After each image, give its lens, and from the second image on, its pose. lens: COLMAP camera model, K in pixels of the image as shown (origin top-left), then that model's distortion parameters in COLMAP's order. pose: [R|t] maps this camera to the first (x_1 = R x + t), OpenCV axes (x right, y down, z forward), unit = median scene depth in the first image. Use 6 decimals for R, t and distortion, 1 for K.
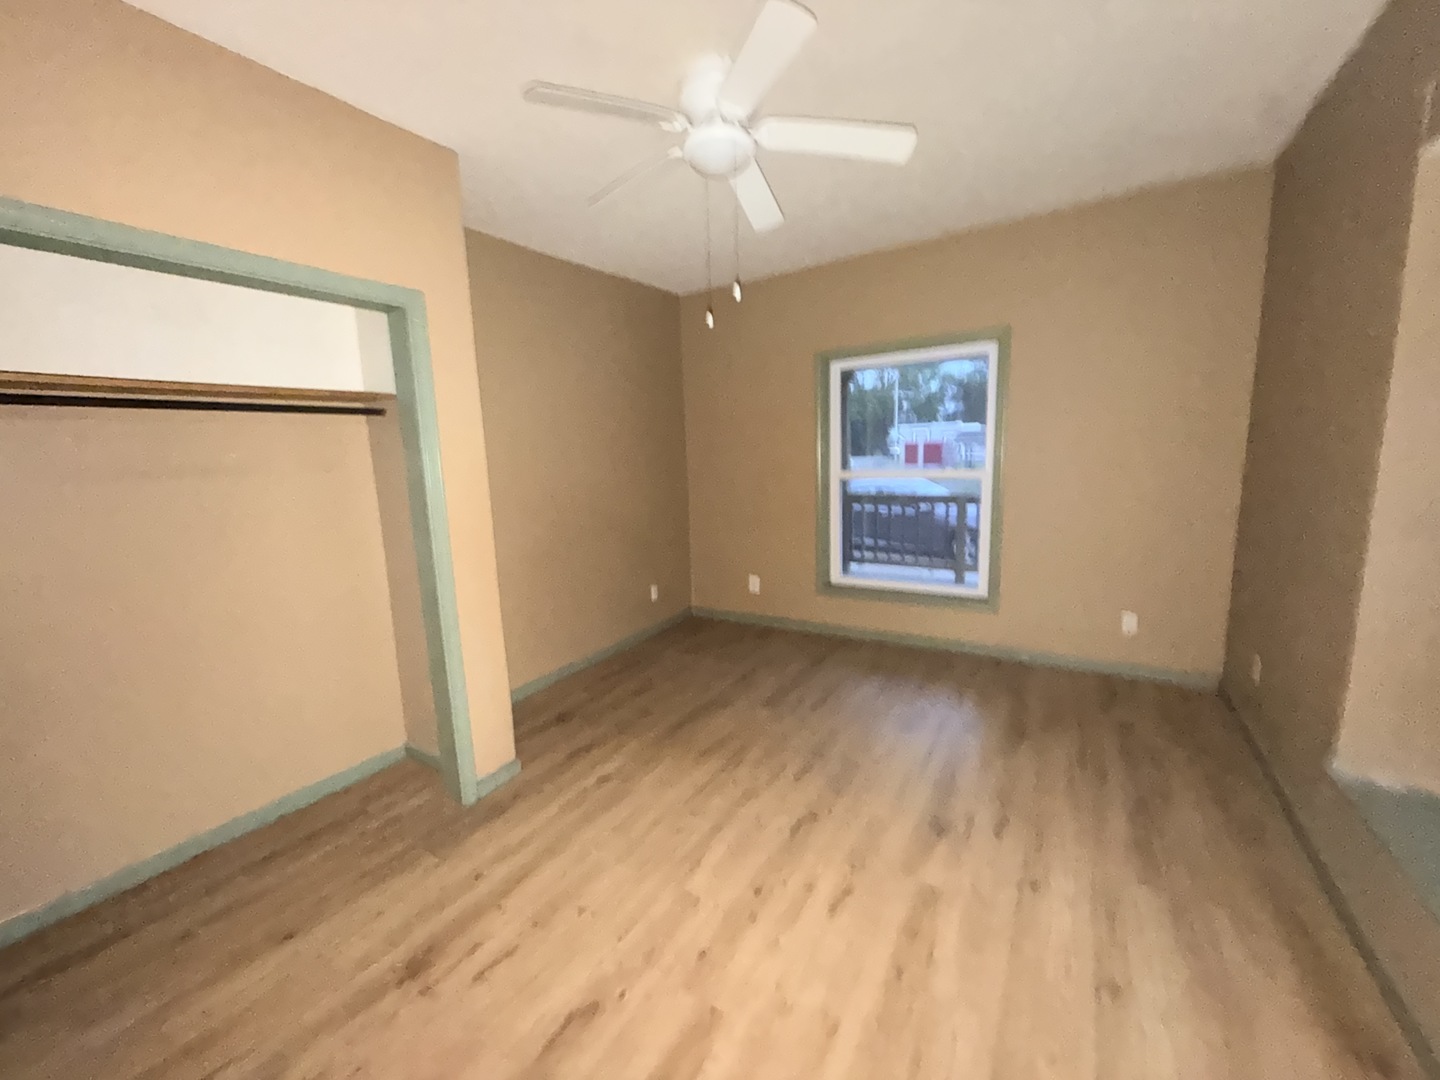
lens RADIAL K [[574.5, 0, 709.2], [0, 574.5, 537.6], [0, 0, 1]] dist [0.000485, 0.000211]
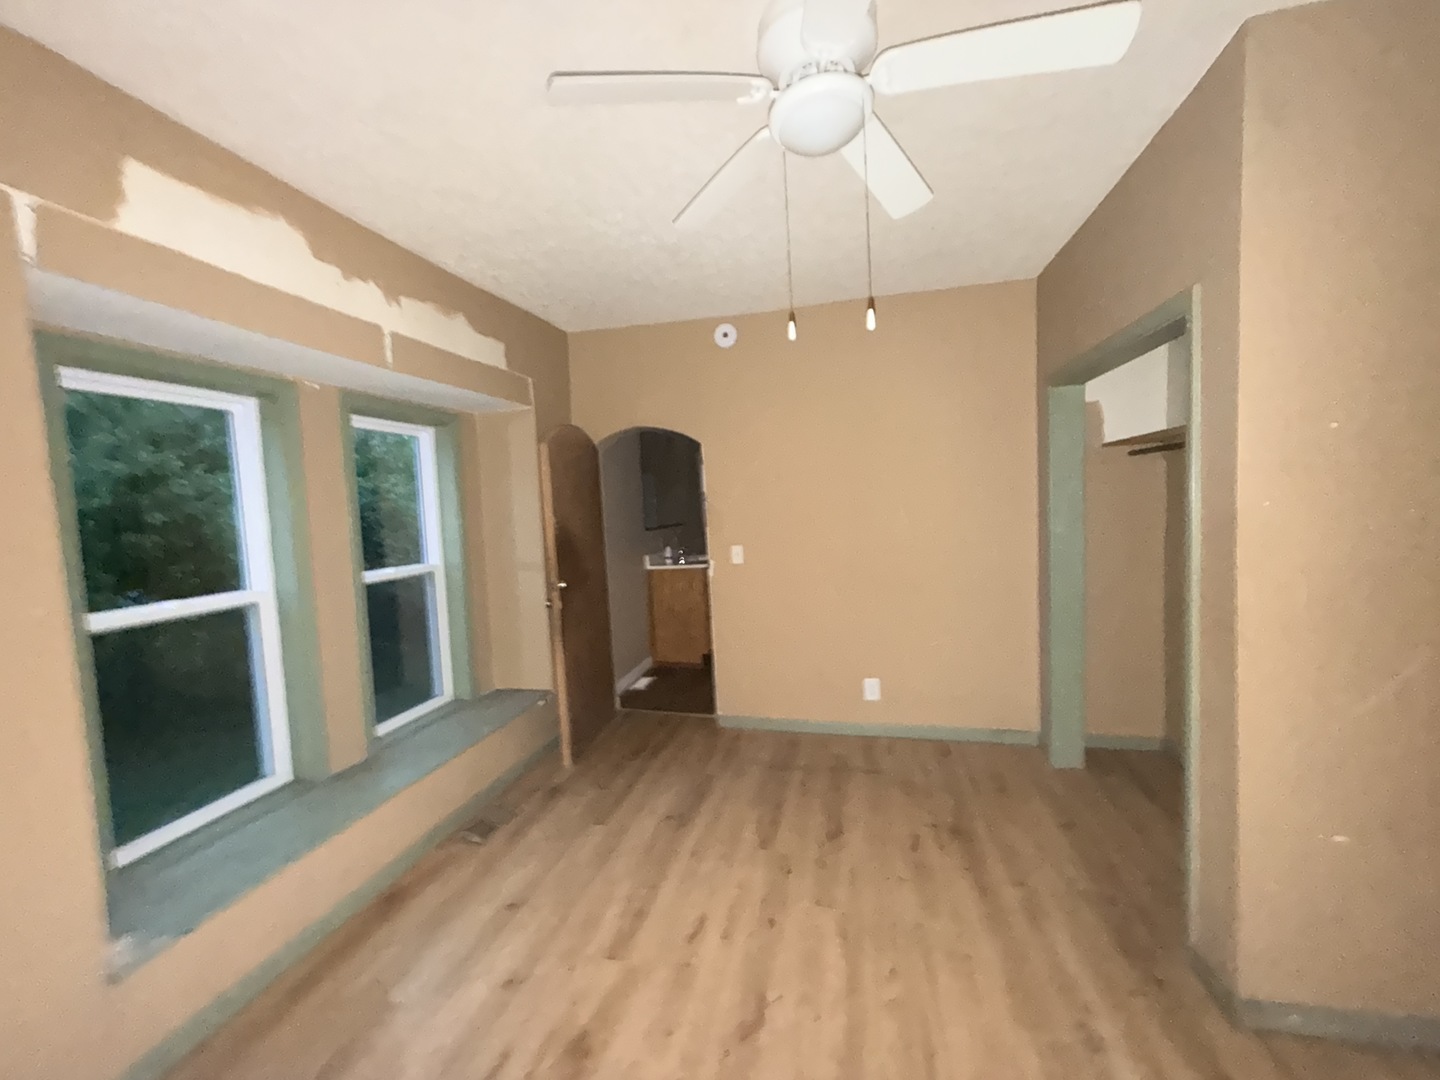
lens RADIAL K [[565.9, 0, 723.5], [0, 565.9, 538.9], [0, 0, 1]] dist [-0.002985, -0.000058]
pose [[-0.936080, 0.113832, -0.332862, 0.454778], [0.037497, 0.973096, 0.227327, -0.351050], [0.349784, 0.200315, -0.915164, 1.851083]]
